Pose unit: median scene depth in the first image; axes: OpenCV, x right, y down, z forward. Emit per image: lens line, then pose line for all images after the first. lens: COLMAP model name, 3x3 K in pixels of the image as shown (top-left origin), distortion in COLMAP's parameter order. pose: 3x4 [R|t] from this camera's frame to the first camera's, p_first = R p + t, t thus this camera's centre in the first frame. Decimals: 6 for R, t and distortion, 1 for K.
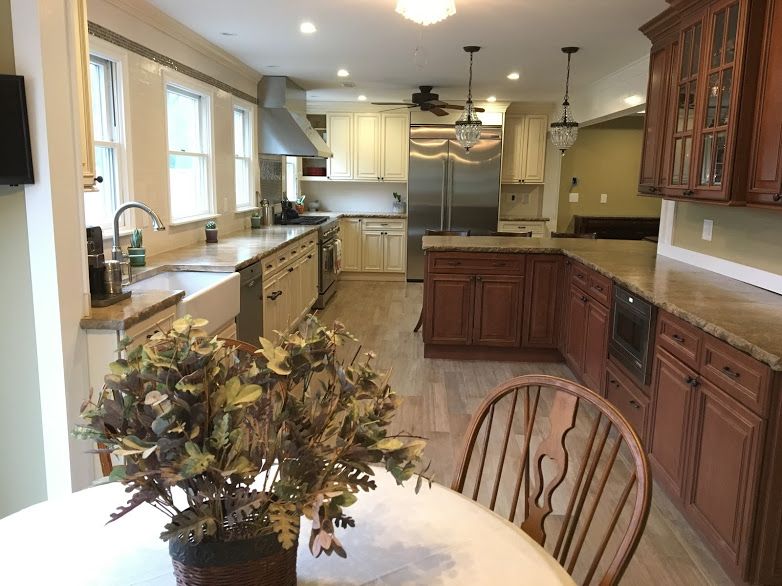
lens RADIAL K [[650.7, 0, 396.3], [0, 650.7, 296.6], [0, 0, 1]] dist [0.086795, -0.129817]
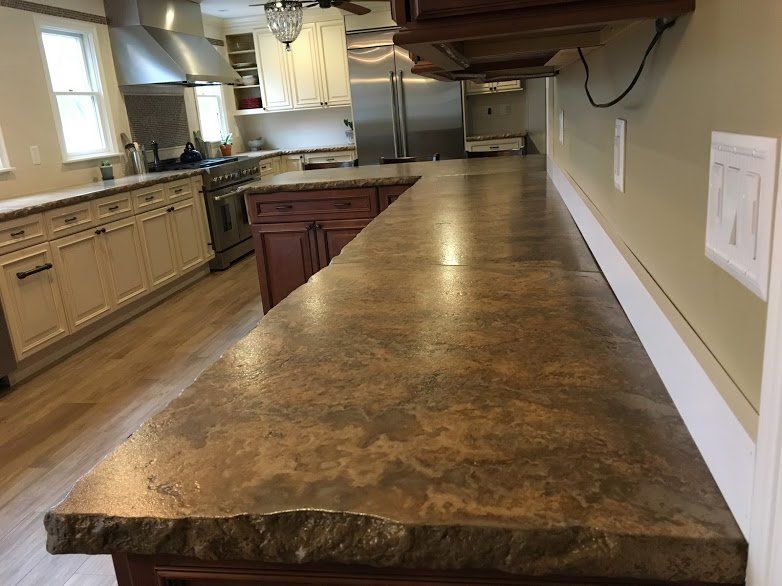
lens RADIAL K [[650.7, 0, 386.3], [0, 650.7, 293.1], [0, 0, 1]] dist [0.086795, -0.129817]
pose [[0.985278, -0.059299, -0.160347, 0.215441], [0.073788, 0.993561, 0.085971, -0.007704], [0.154216, -0.096537, 0.983310, 0.200926]]
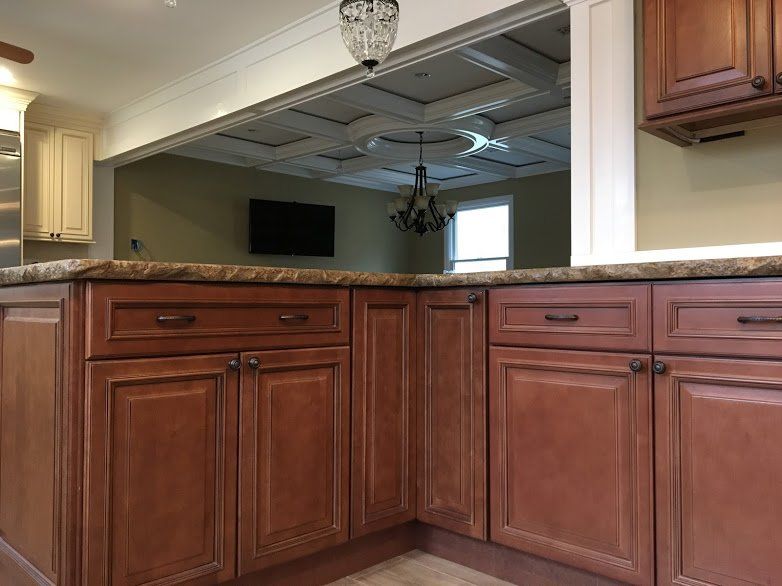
lens RADIAL K [[650.7, 0, 392.7], [0, 650.7, 295.3], [0, 0, 1]] dist [0.086795, -0.129817]
pose [[0.675948, -0.008581, 0.736899, -0.047178], [0.150418, 0.980488, -0.126560, -0.005945], [-0.721435, 0.196391, 0.664050, 0.494953]]
